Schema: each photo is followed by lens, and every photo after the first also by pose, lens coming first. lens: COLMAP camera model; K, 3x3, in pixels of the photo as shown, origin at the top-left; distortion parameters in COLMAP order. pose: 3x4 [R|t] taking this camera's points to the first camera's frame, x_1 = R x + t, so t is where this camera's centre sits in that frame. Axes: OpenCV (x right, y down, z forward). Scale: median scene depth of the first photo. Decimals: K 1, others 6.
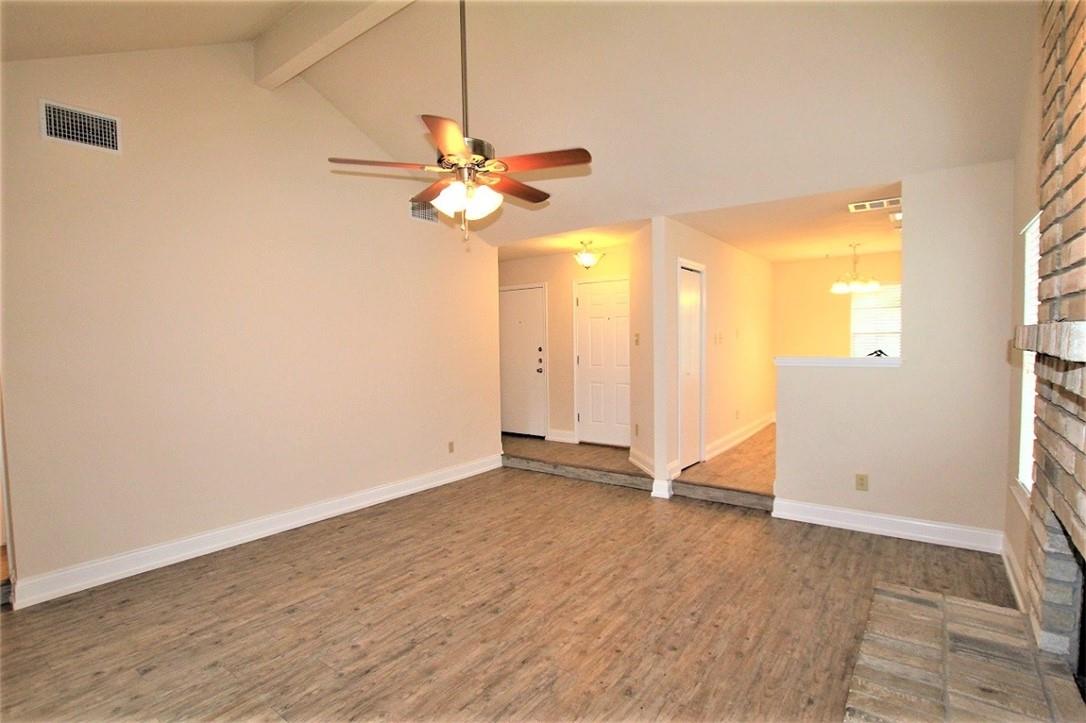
lens RADIAL K [[522.7, 0, 545.5], [0, 522.7, 364.0], [0, 0, 1]] dist [-0.026718, 0.002933]
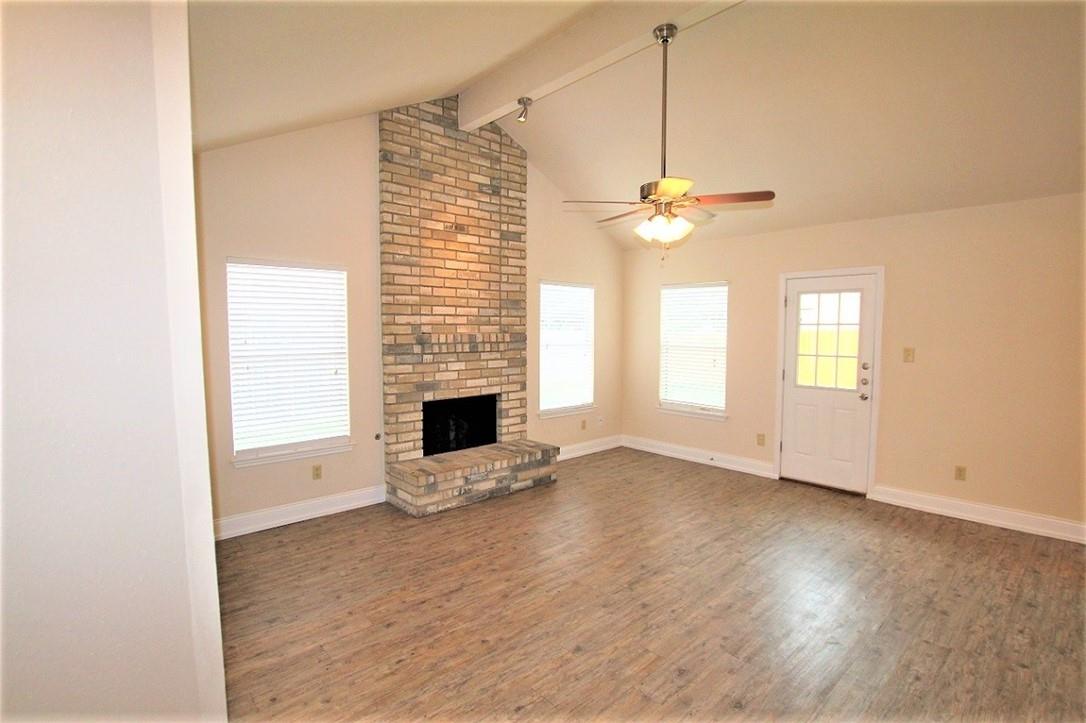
lens RADIAL K [[522.7, 0, 544.1], [0, 522.7, 363.6], [0, 0, 1]] dist [-0.026718, 0.002933]
pose [[-0.980569, 0.002654, 0.196156, -0.100497], [0.025021, 0.993434, 0.111639, -0.119767], [-0.194572, 0.114377, -0.974197, 2.000175]]
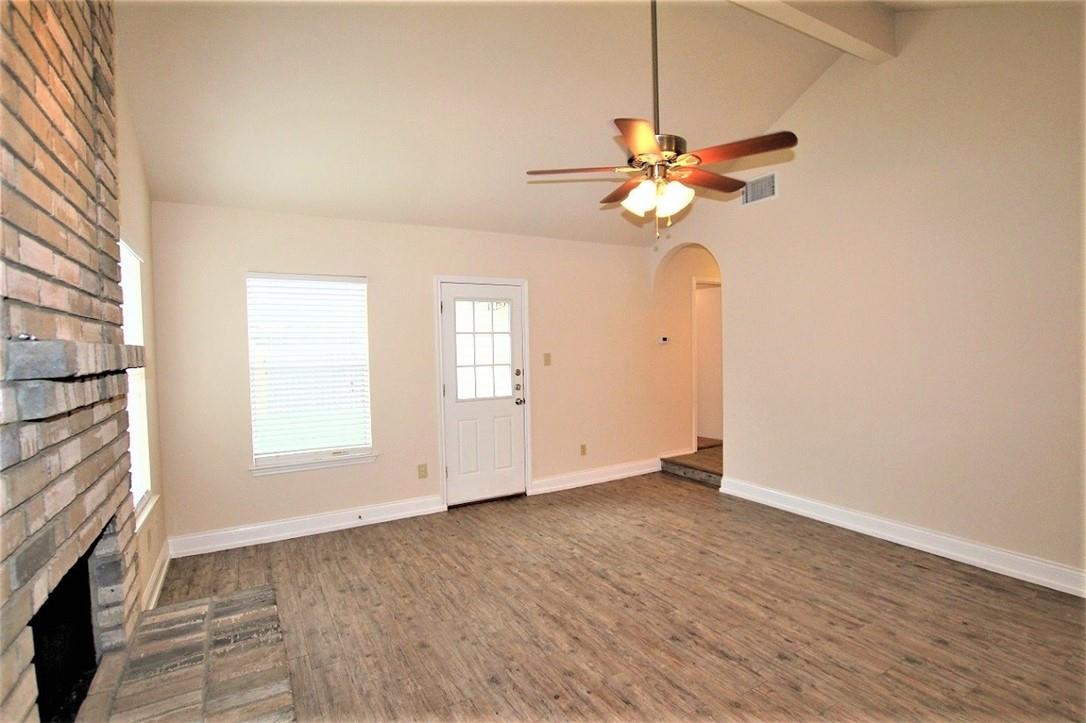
lens RADIAL K [[522.7, 0, 544.4], [0, 522.7, 362.4], [0, 0, 1]] dist [-0.026718, 0.002933]
pose [[-0.390464, 0.053341, -0.919072, 0.740275], [-0.015902, 0.997780, 0.064665, -0.056204], [0.920481, 0.039865, -0.388749, 1.038940]]
